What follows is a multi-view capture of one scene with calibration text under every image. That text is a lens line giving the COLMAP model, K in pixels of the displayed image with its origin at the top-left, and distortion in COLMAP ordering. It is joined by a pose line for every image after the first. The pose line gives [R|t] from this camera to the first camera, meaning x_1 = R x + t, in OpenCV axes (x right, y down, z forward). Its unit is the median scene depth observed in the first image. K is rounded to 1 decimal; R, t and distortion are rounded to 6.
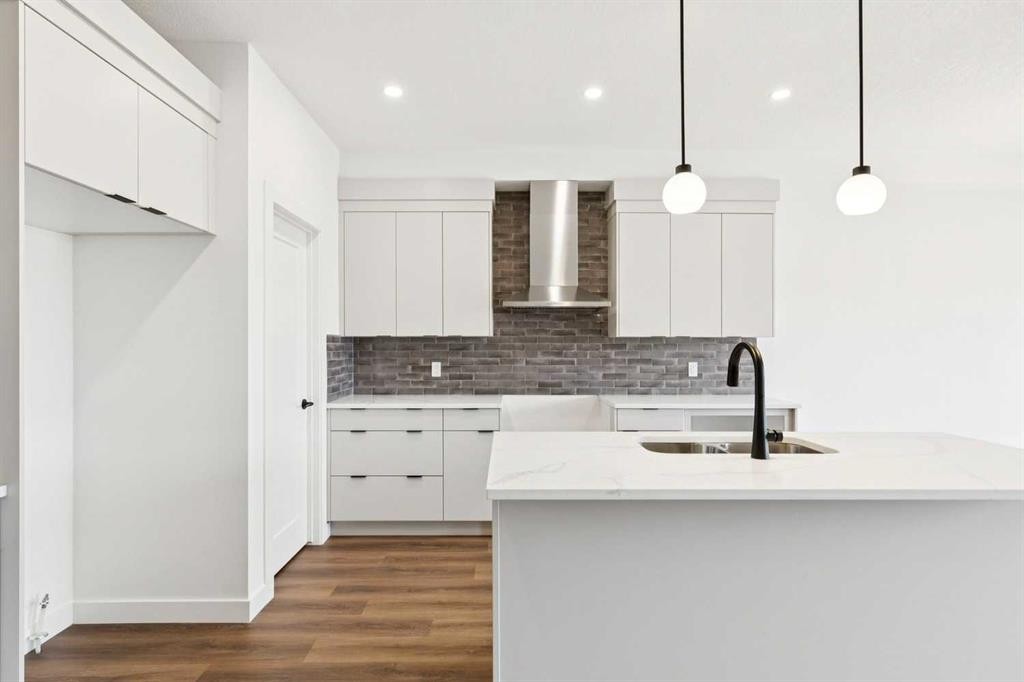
lens RADIAL K [[534.8, 0, 512.0], [0, 534.8, 341.0], [0, 0, 1]] dist [-0.000364, -0.000103]
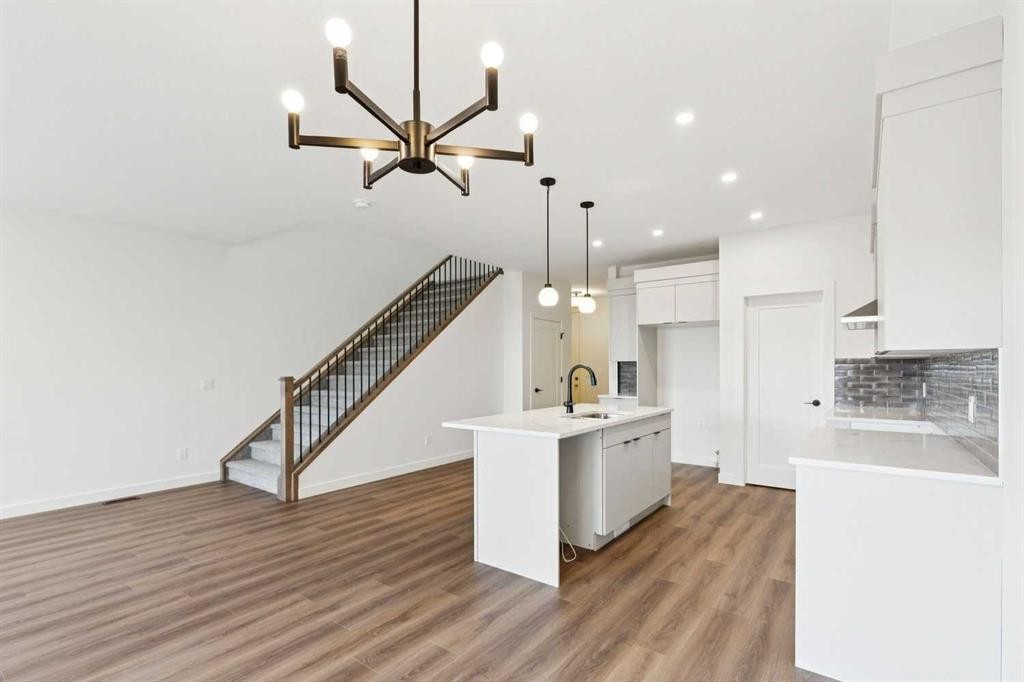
lens RADIAL K [[468.1, 0, 512.8], [0, 468.1, 367.6], [0, 0, 1]] dist [0.000797, 0.000092]
pose [[-0.605913, 0.004385, -0.795519, 1.018701], [0.006312, 0.999980, 0.000704, 0.005224], [0.795506, -0.004595, -0.605928, 0.909344]]
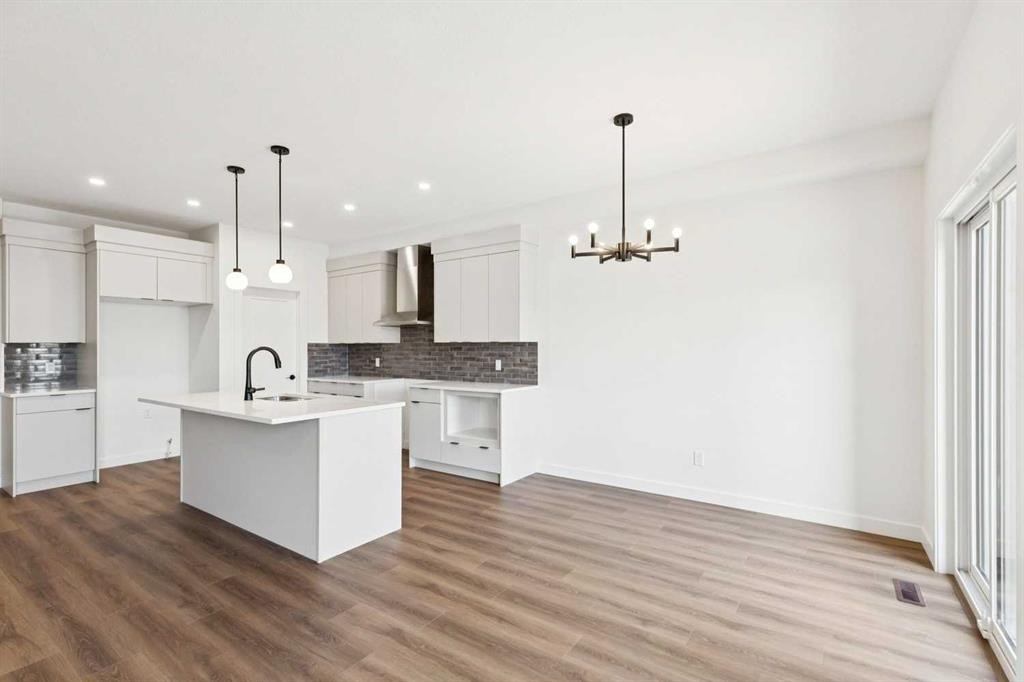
lens RADIAL K [[466.7, 0, 512.3], [0, 466.7, 346.2], [0, 0, 1]] dist [0.001331, 0.000302]
pose [[0.814796, -0.005138, -0.579726, 1.081011], [0.007375, 0.999972, 0.001502, 0.002217], [0.579701, -0.005499, 0.814810, 0.026320]]
